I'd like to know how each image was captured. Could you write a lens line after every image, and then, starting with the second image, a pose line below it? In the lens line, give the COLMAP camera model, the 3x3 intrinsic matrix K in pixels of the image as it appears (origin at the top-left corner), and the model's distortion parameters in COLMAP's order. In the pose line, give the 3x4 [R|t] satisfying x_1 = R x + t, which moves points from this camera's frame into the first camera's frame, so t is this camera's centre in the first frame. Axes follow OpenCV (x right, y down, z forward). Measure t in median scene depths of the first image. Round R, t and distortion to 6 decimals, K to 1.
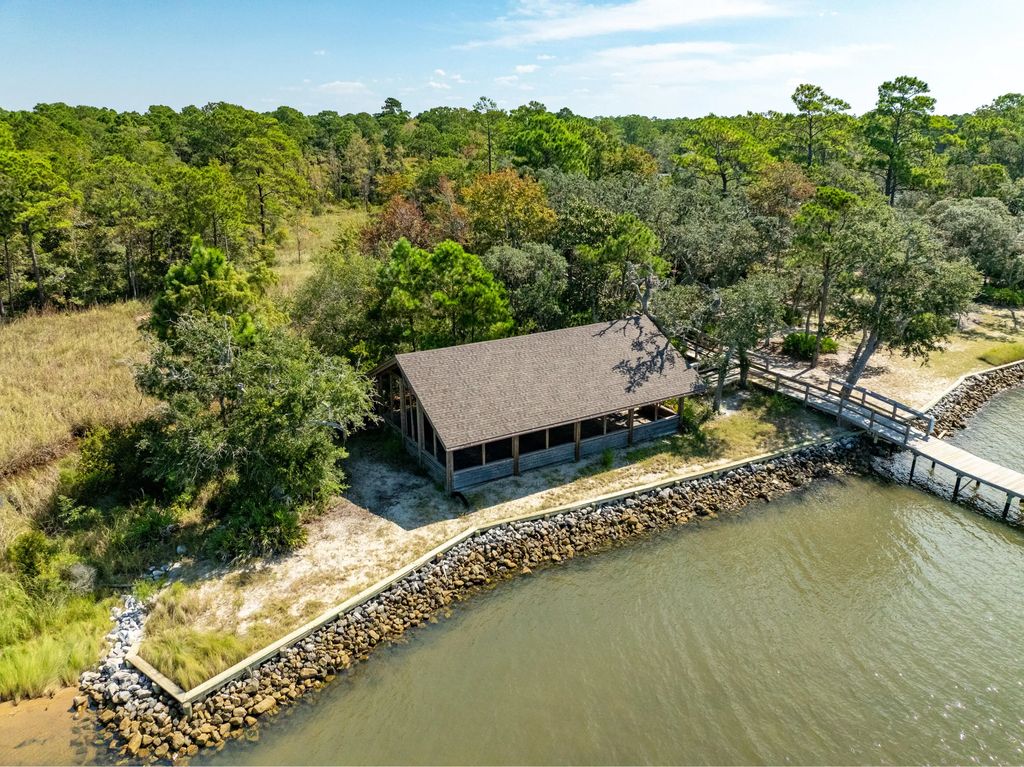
lens RADIAL K [[722.2, 0, 510.0], [0, 722.2, 383.7], [0, 0, 1]] dist [-0.051678, 0.017912]
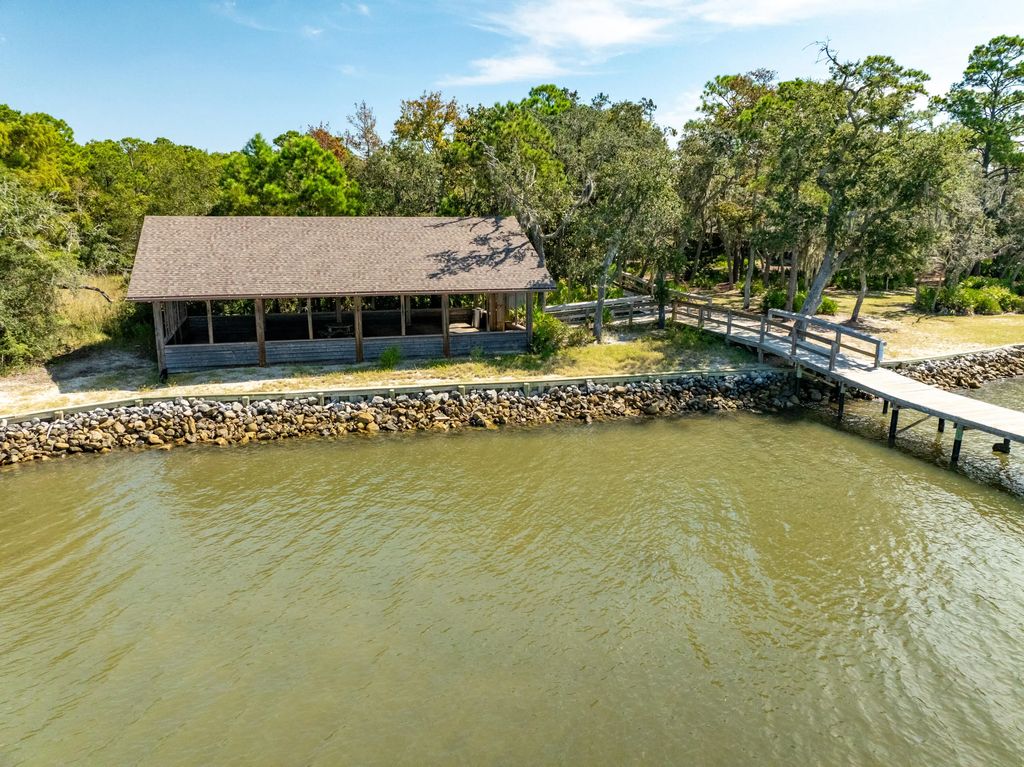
lens RADIAL K [[722.2, 0, 508.8], [0, 722.2, 379.8], [0, 0, 1]] dist [-0.051678, 0.017912]
pose [[0.975319, 0.050802, -0.214878, 0.406996], [-0.075342, 0.991336, -0.107595, 0.191060], [0.207551, 0.121129, 0.970696, 0.278786]]
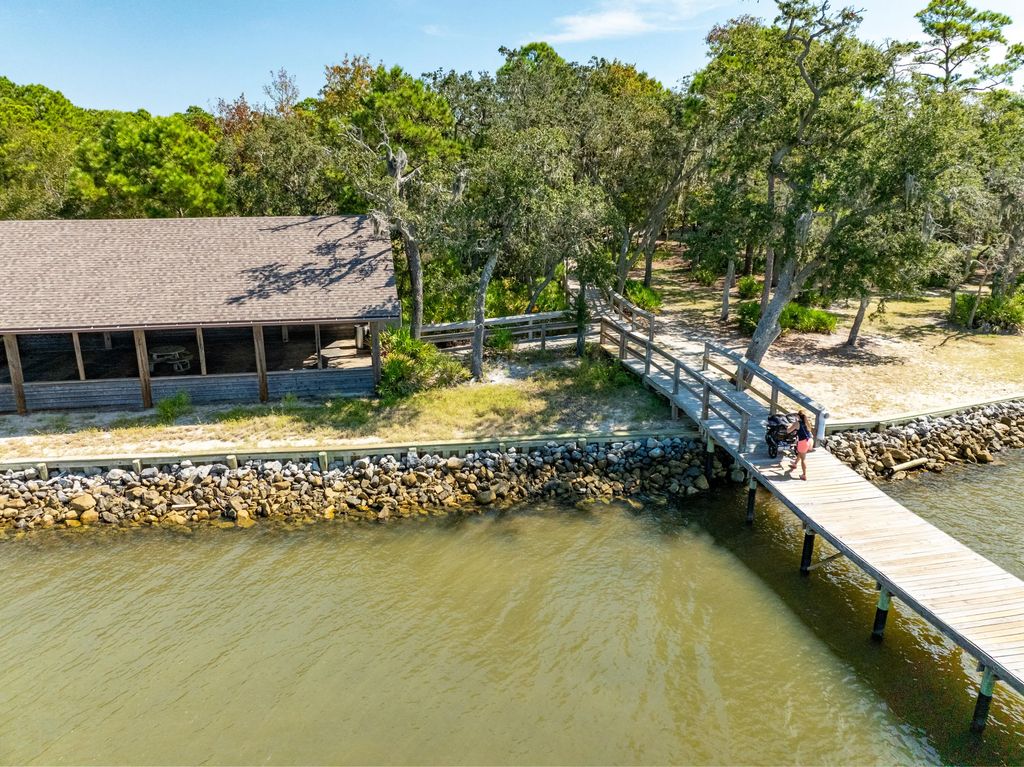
lens RADIAL K [[722.2, 0, 507.5], [0, 722.2, 380.4], [0, 0, 1]] dist [-0.051678, 0.017912]
pose [[0.945596, 0.086409, -0.313659, 0.559268], [-0.106657, 0.993139, -0.047945, 0.076587], [0.307364, 0.078790, 0.948325, 0.503488]]
